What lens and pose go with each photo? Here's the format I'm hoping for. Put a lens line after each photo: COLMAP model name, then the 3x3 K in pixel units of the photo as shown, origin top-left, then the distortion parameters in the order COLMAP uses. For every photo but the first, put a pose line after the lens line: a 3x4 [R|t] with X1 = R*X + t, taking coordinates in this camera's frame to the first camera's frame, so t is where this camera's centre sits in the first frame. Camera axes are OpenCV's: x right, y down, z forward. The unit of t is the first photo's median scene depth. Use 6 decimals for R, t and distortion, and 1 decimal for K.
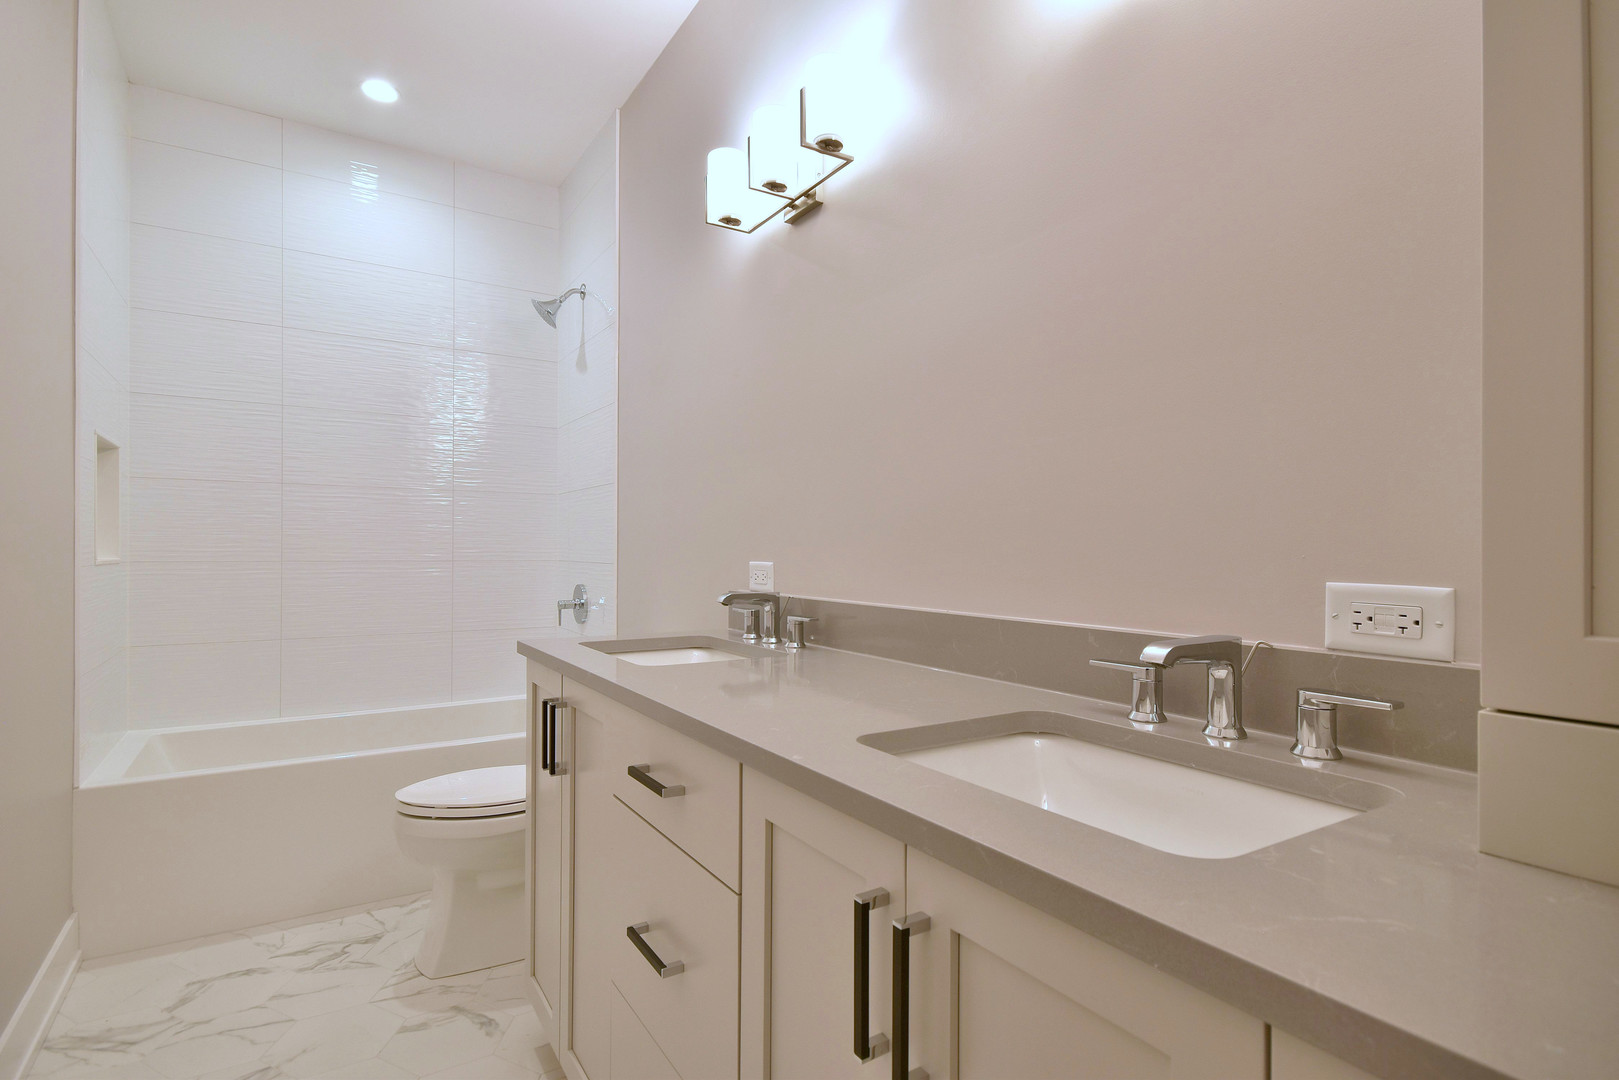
lens RADIAL K [[807.1, 0, 809.9], [0, 807.1, 550.0], [0, 0, 1]] dist [0.019080, 0.001931]
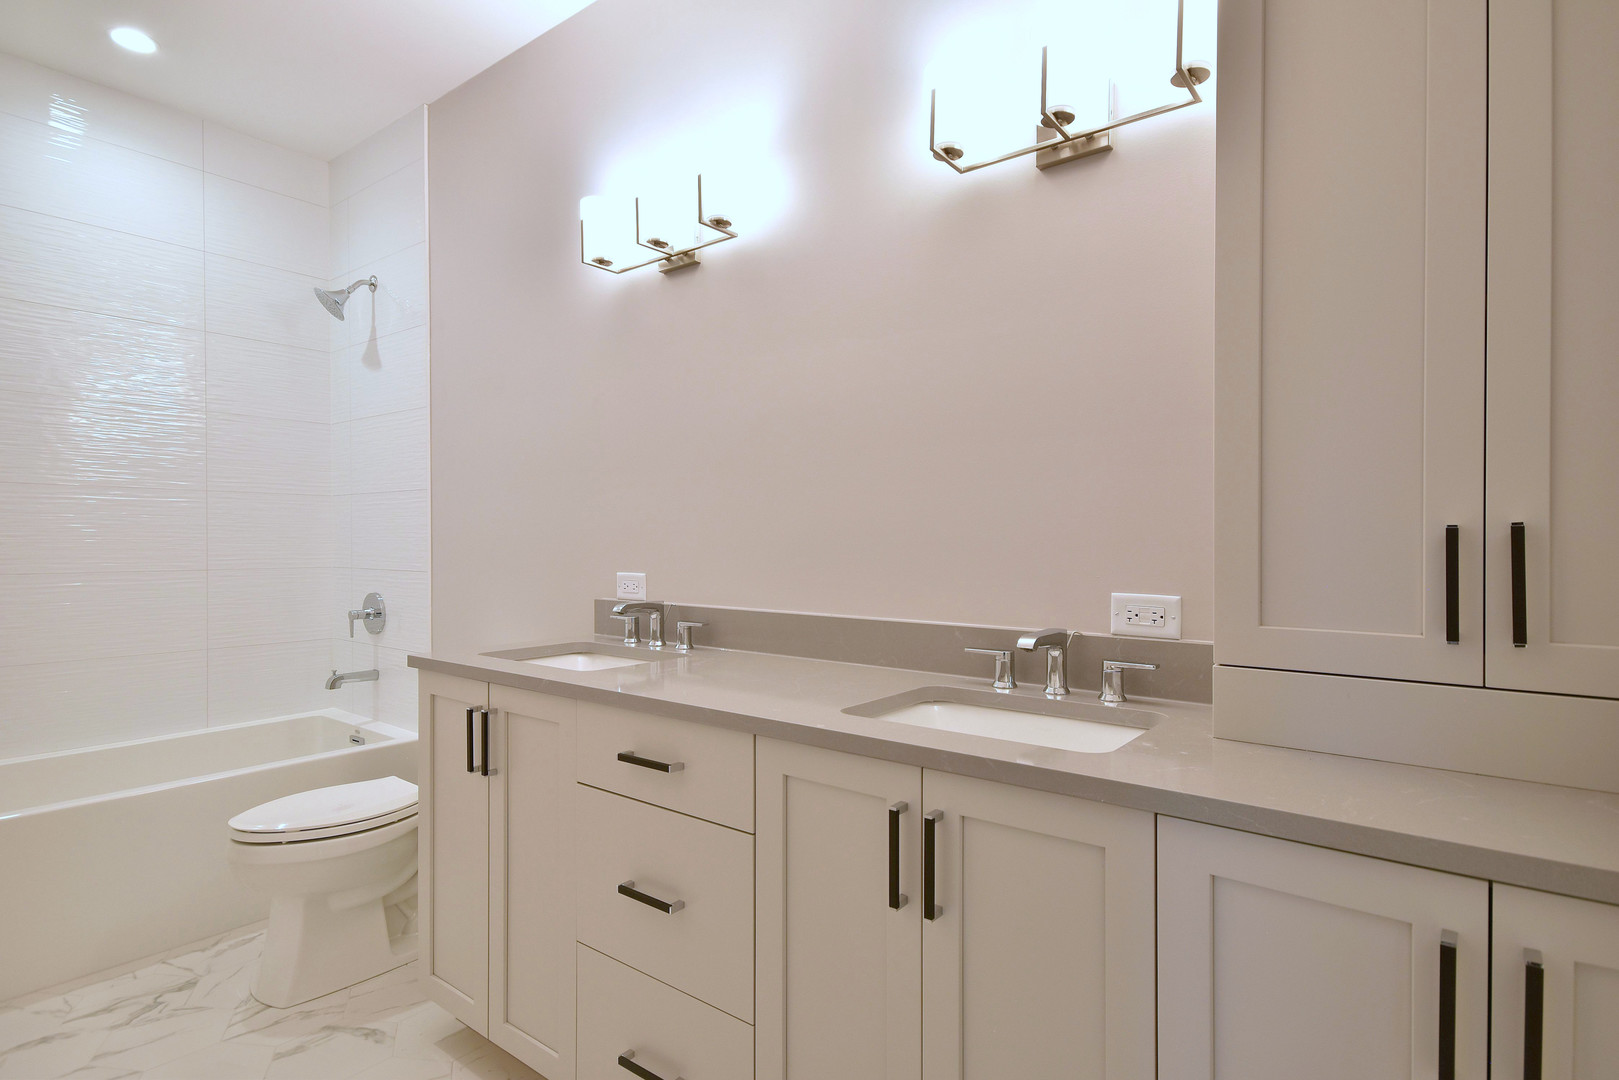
lens RADIAL K [[850.6, 0, 799.3], [0, 850.6, 535.7], [0, 0, 1]] dist [0.016933, -0.001233]
pose [[0.942769, -0.002446, 0.333437, -0.255418], [0.003219, 0.999993, -0.001764, -0.036522], [-0.333430, 0.002736, 0.942771, -0.192403]]
